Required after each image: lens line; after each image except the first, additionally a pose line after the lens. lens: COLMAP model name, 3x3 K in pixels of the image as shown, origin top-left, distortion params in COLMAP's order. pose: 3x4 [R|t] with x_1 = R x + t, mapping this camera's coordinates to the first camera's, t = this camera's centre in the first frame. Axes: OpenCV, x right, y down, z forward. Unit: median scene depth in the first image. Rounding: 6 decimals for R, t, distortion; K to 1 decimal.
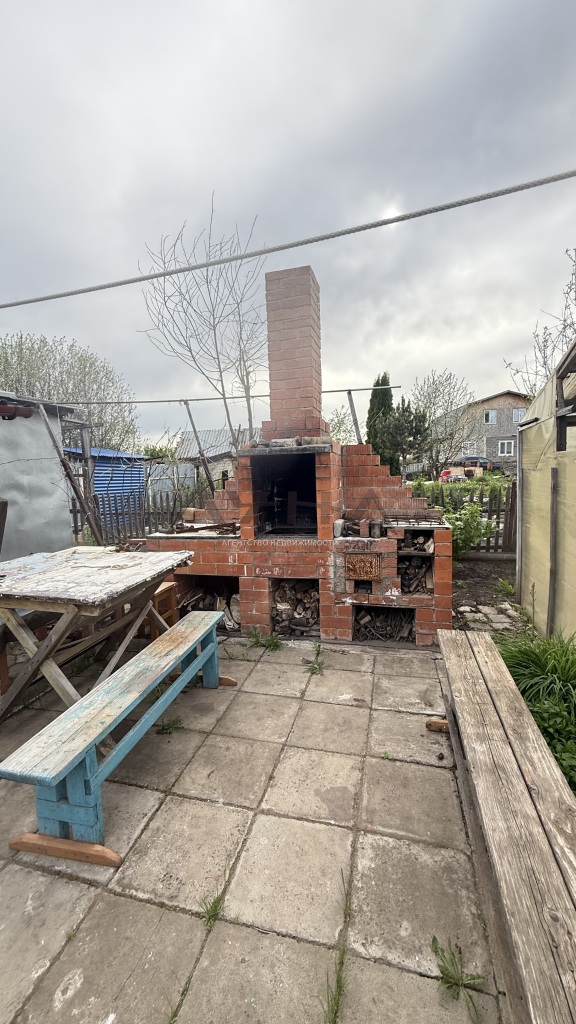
lens RADIAL K [[407.6, 0, 288.4], [0, 407.6, 509.5], [0, 0, 1]] dist [-0.000636, 0.001583]
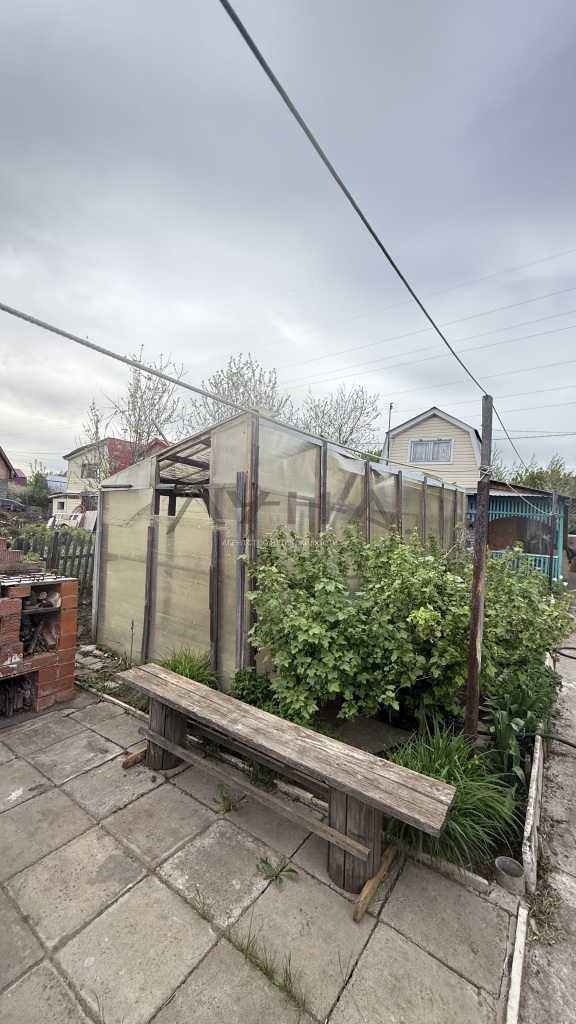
lens RADIAL K [[407.6, 0, 288.1], [0, 407.6, 510.2], [0, 0, 1]] dist [-0.000636, 0.001583]
pose [[0.344518, 0.073603, 0.935890, -0.638455], [0.025383, 0.995827, -0.087660, -0.042173], [-0.938436, 0.053956, 0.341213, 0.207672]]
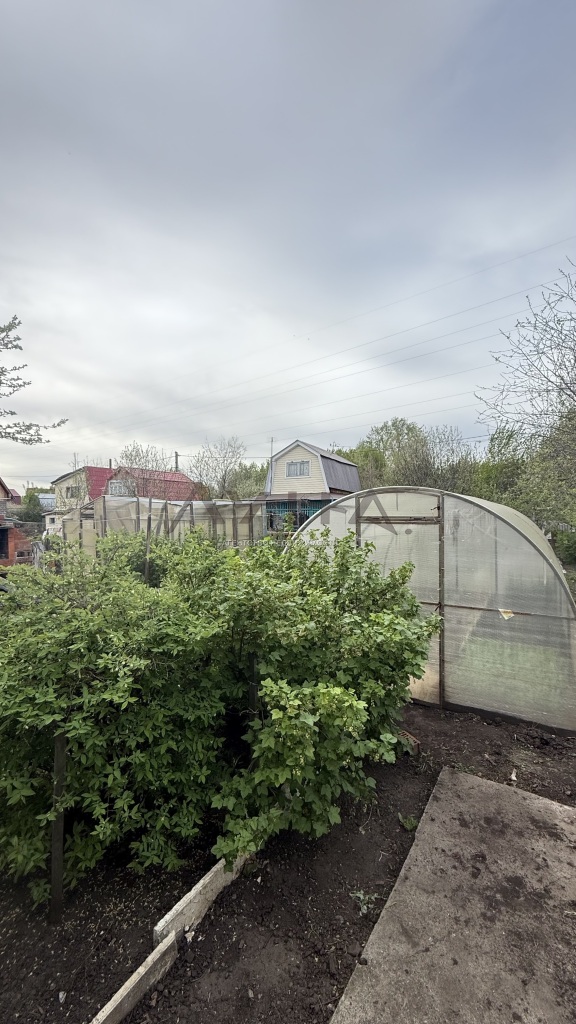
lens RADIAL K [[407.6, 0, 285.1], [0, 407.6, 509.6], [0, 0, 1]] dist [-0.000636, 0.001583]
pose [[0.341961, 0.044314, 0.938669, -3.349725], [0.091993, 0.992511, -0.080370, 0.243842], [-0.935201, 0.113835, 0.335323, -3.080395]]
